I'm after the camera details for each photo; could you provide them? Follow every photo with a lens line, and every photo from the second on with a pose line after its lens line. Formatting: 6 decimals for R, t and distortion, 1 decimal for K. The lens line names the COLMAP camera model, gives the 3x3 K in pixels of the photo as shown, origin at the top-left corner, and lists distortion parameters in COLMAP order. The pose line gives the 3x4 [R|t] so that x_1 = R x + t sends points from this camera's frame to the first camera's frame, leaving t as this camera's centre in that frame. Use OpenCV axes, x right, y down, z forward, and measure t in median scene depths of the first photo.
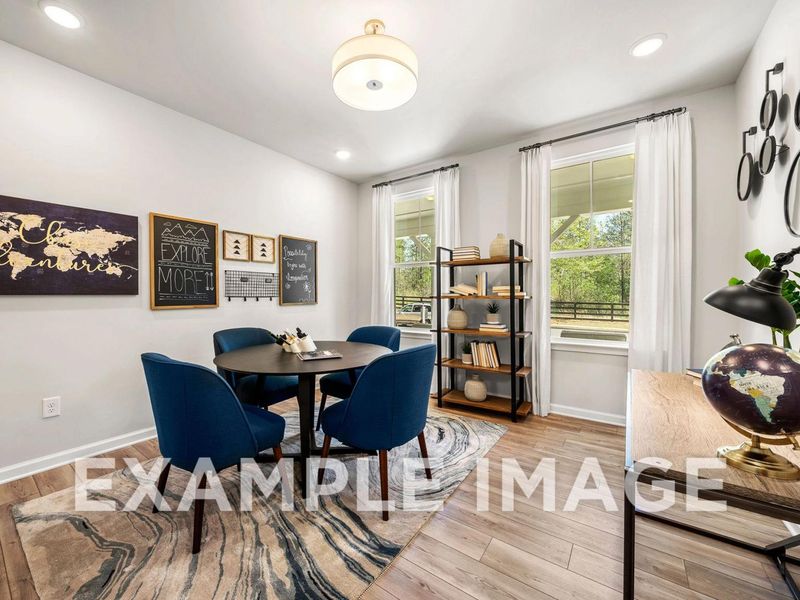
lens RADIAL K [[333.3, 0, 378.9], [0, 333.3, 292.3], [0, 0, 1]] dist [0.011991, -0.000224]
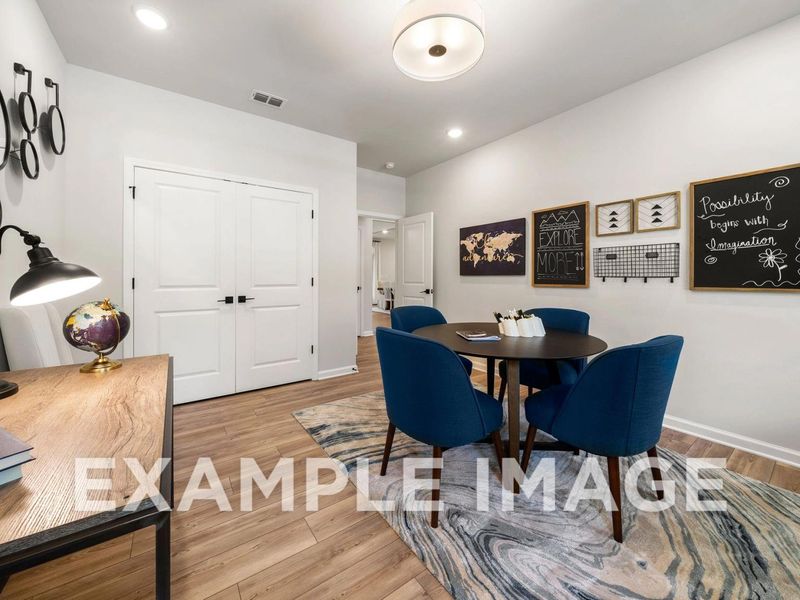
lens RADIAL K [[312.8, 0, 399.3], [0, 312.8, 280.3], [0, 0, 1]] dist [-0.007346, -0.000150]
pose [[-0.296169, 0.012610, -0.955052, 0.575009], [0.008275, 0.999909, 0.010636, 0.010445], [0.955100, -0.004753, -0.296247, 0.790645]]
